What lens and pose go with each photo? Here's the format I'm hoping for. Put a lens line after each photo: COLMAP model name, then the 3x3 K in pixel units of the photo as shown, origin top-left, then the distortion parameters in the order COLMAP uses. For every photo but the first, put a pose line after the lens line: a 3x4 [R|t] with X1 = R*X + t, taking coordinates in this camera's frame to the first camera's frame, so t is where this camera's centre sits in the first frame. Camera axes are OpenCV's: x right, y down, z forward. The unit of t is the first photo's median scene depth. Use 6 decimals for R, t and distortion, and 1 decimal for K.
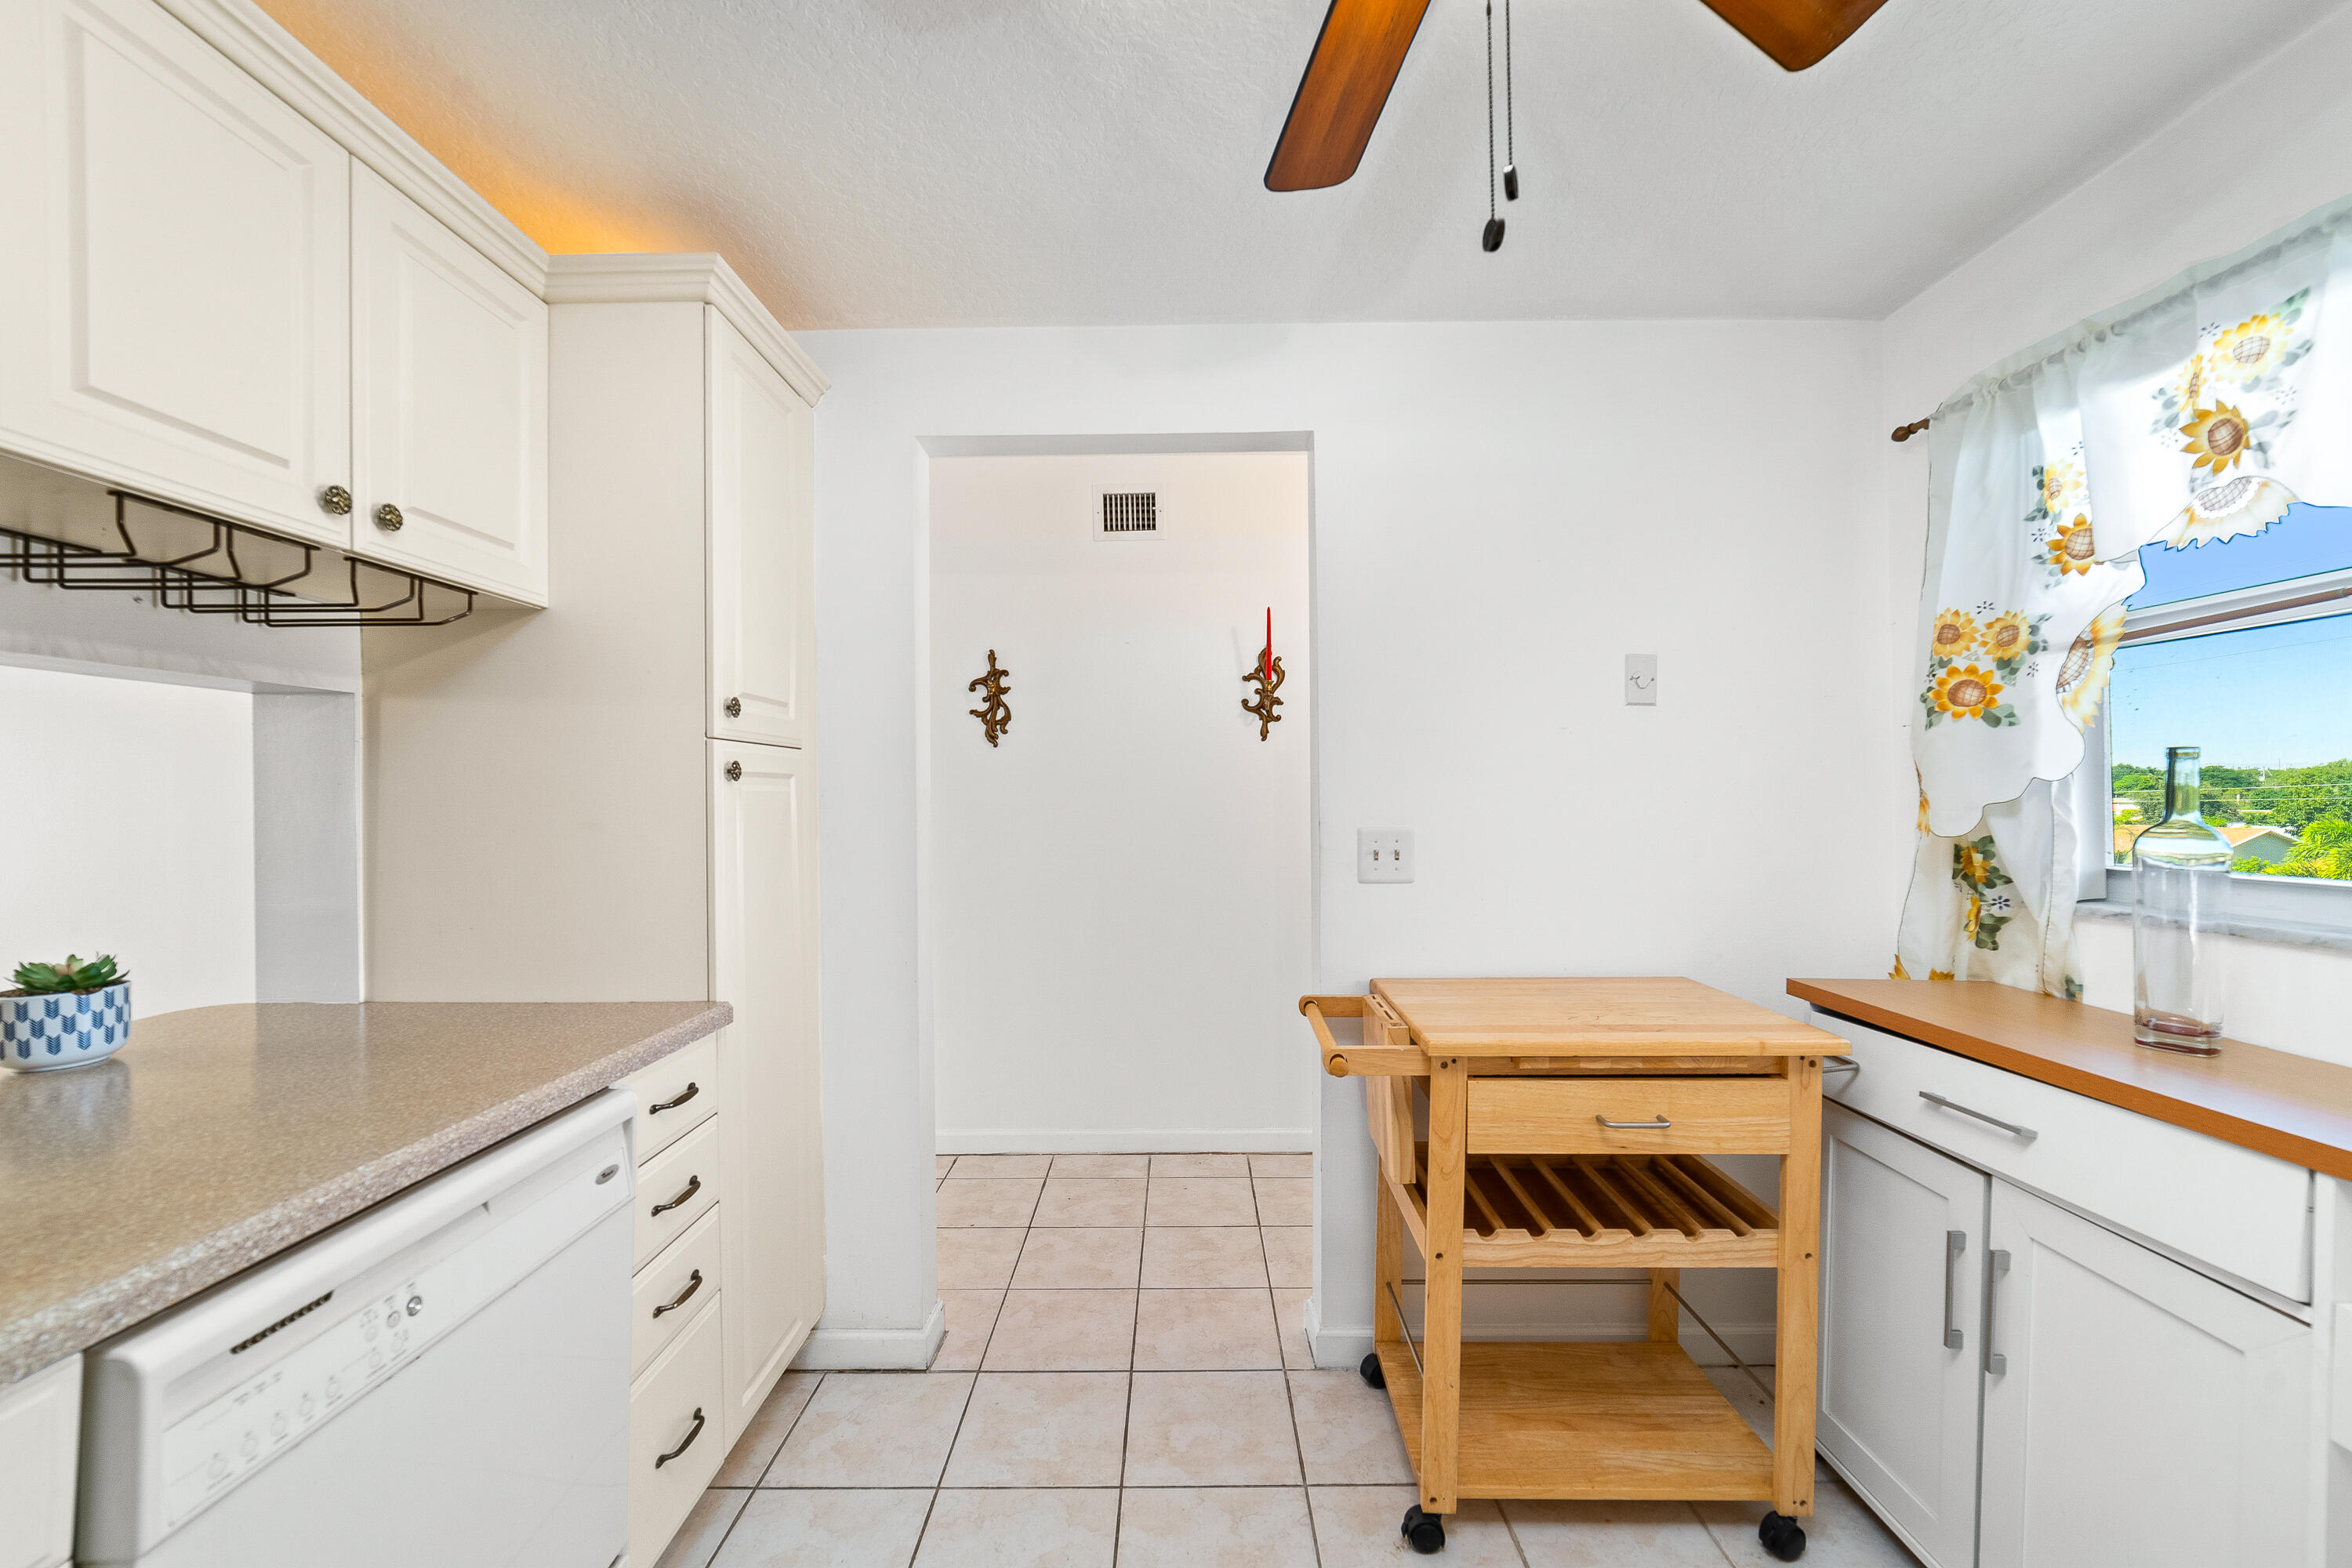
lens RADIAL K [[921.6, 0, 1173.7], [0, 921.6, 788.1], [0, 0, 1]] dist [-0.000024, 0.006406]
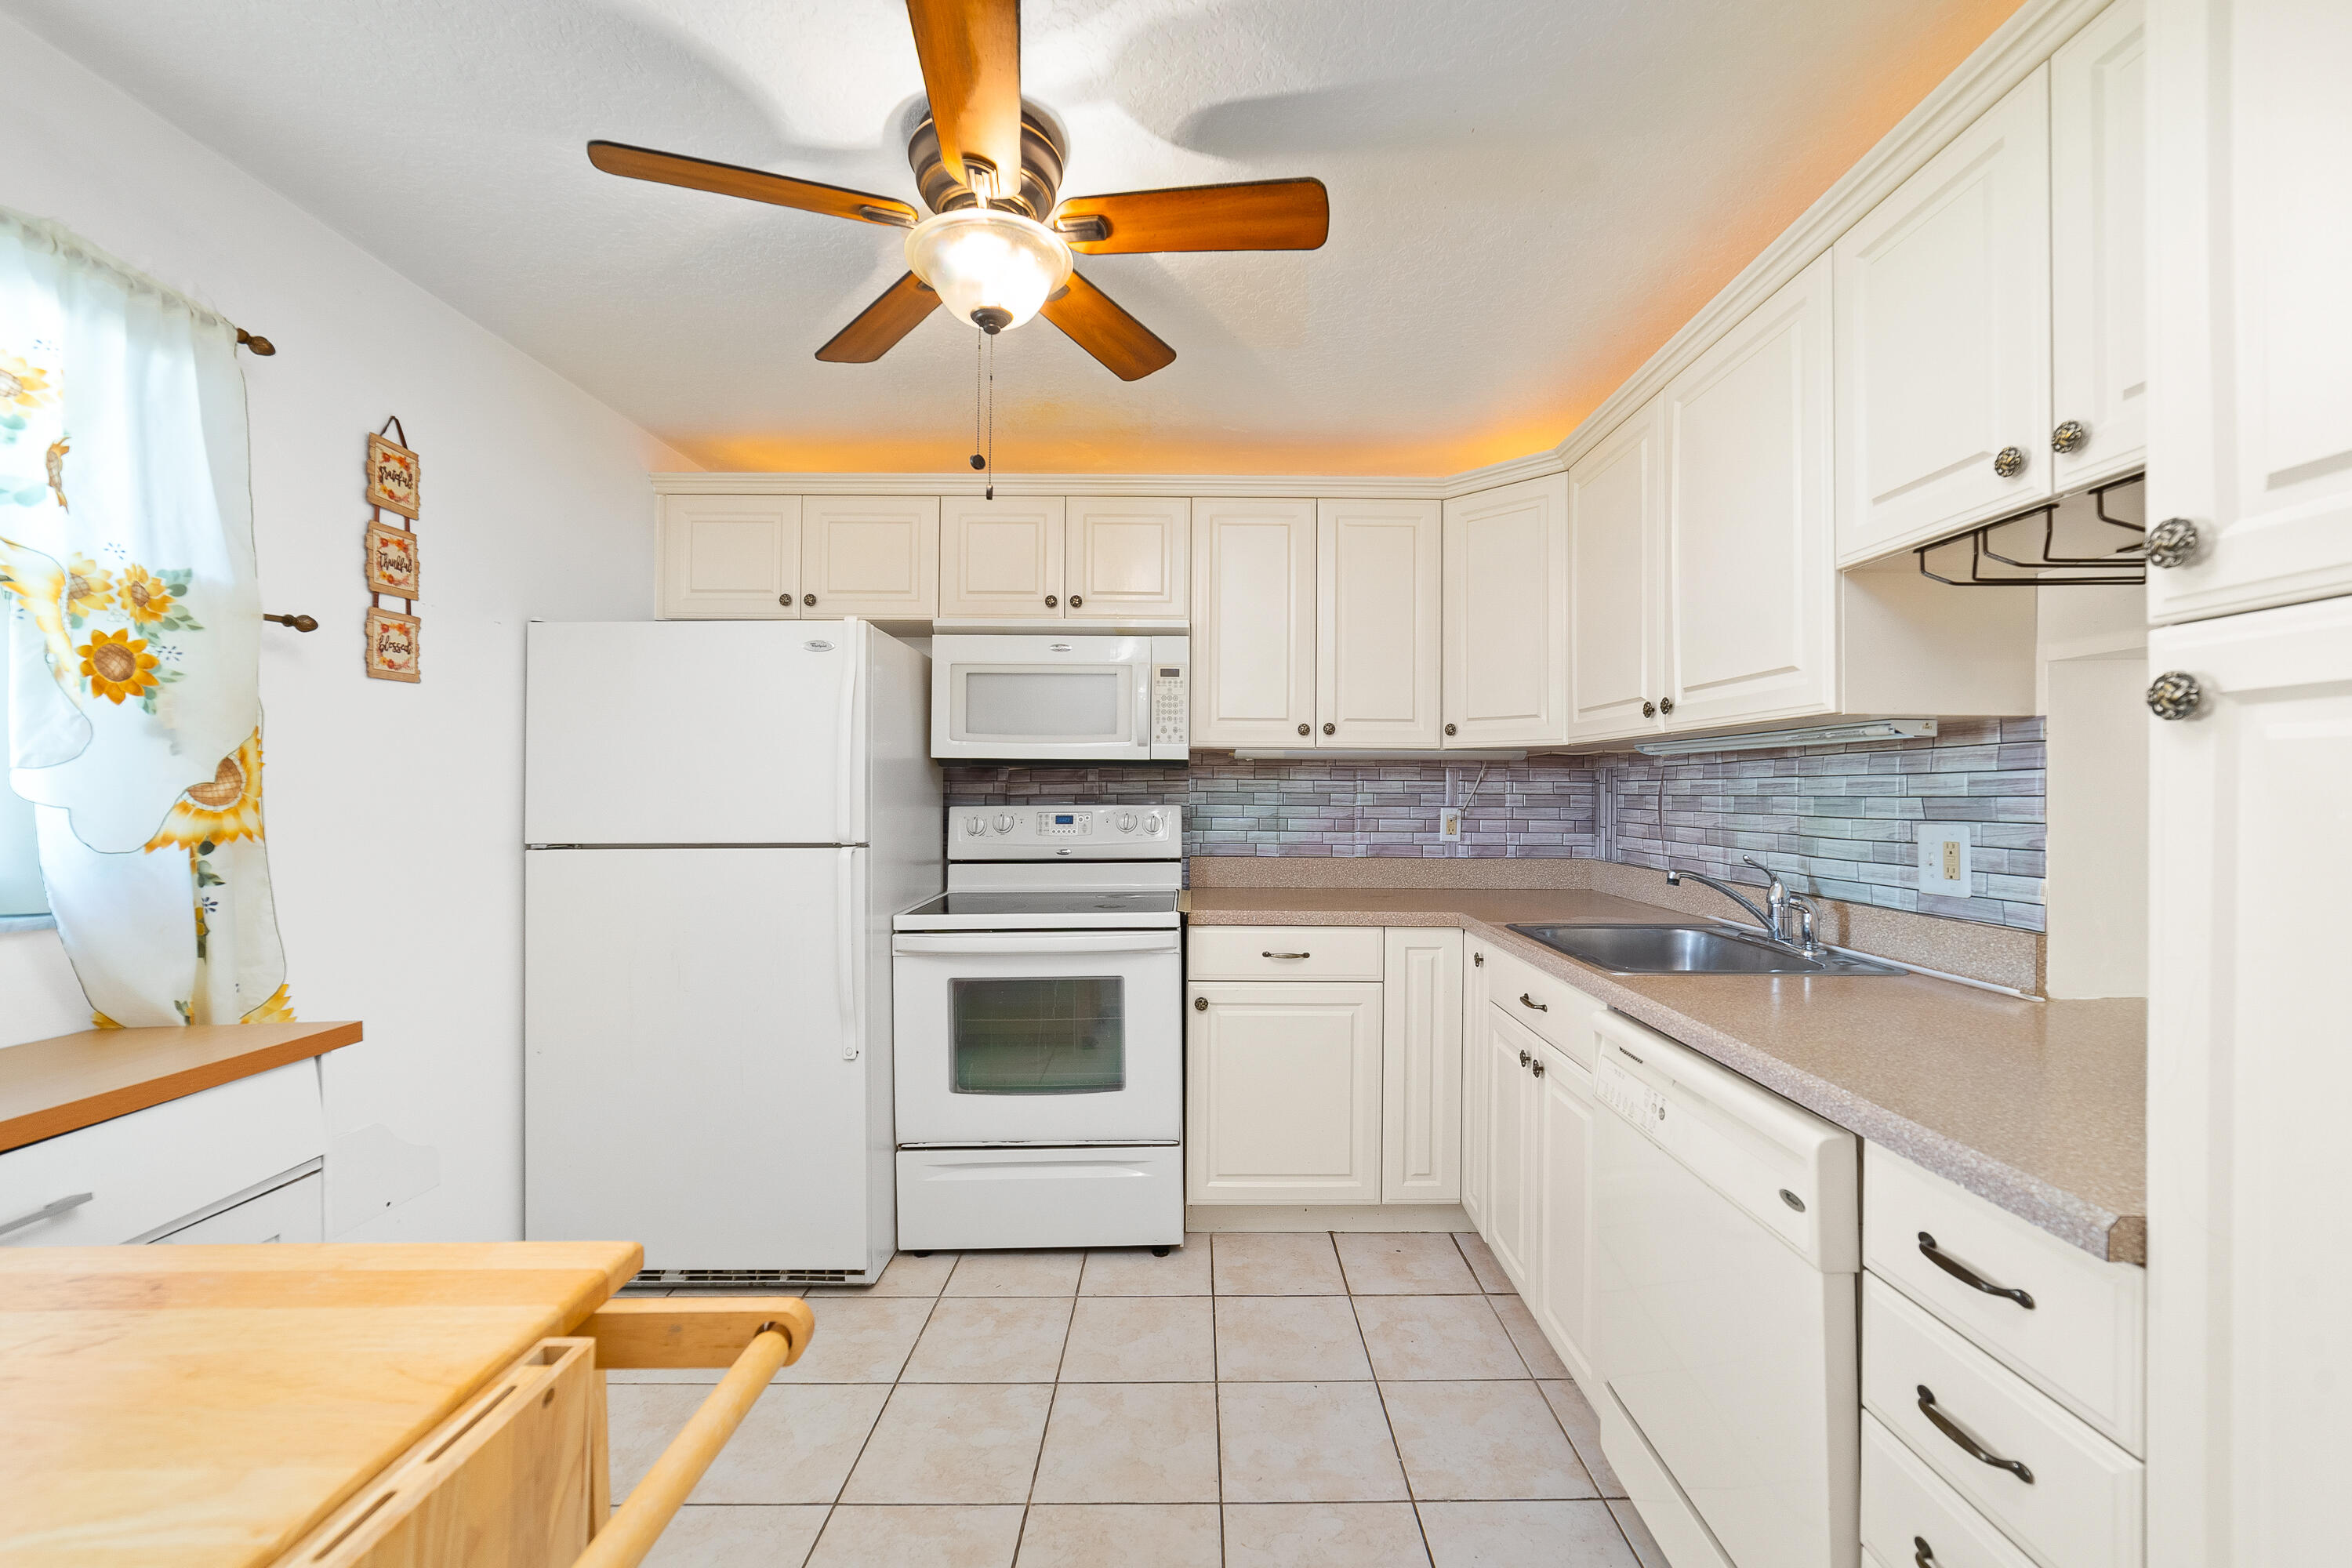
lens RADIAL K [[932.1, 0, 1183.8], [0, 932.1, 778.4], [0, 0, 1]] dist [-0.000574, -0.000203]
pose [[-0.999977, 0.005971, 0.003200, -0.031341], [0.005910, 0.999810, -0.018591, 0.023172], [-0.003310, -0.018572, -0.999822, 1.436264]]
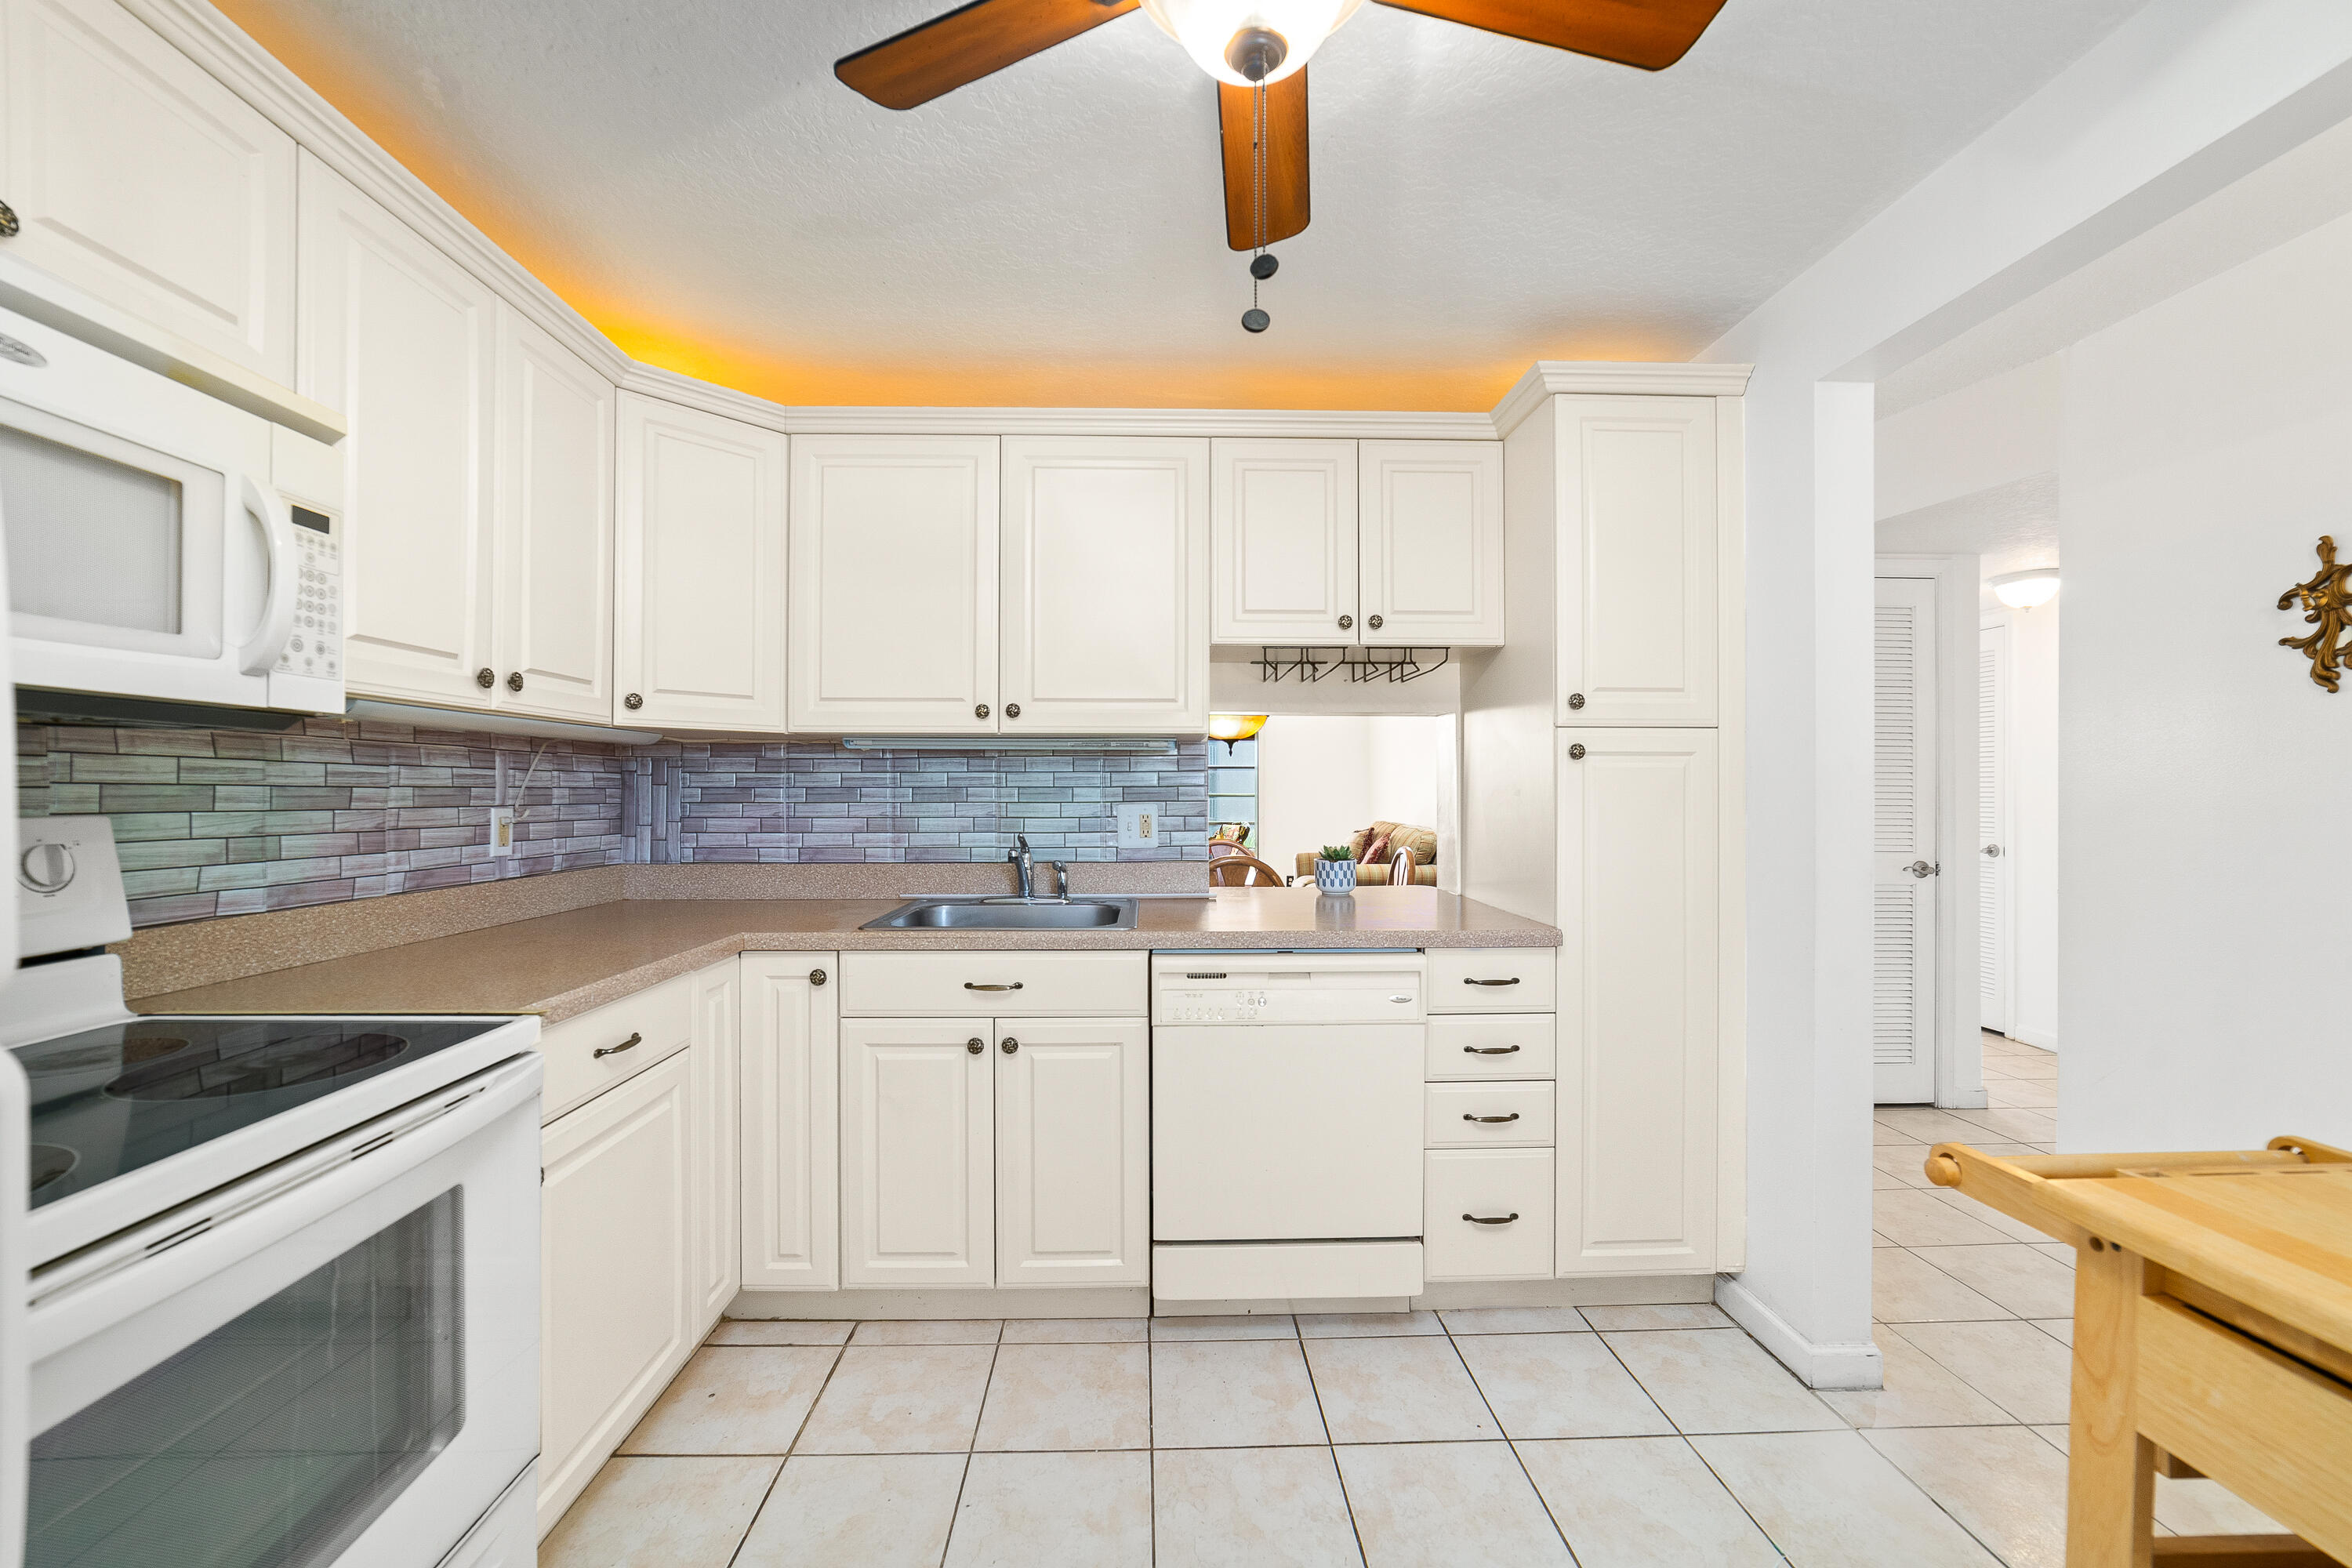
lens RADIAL K [[934.8, 0, 1163.8], [0, 934.8, 782.3], [0, 0, 1]] dist [-0.023742, 0.006949]
pose [[0.028217, 0.002828, -0.999598, 0.789201], [0.005888, 0.999978, 0.002996, 0.016683], [0.999584, -0.005970, 0.028200, 0.403592]]
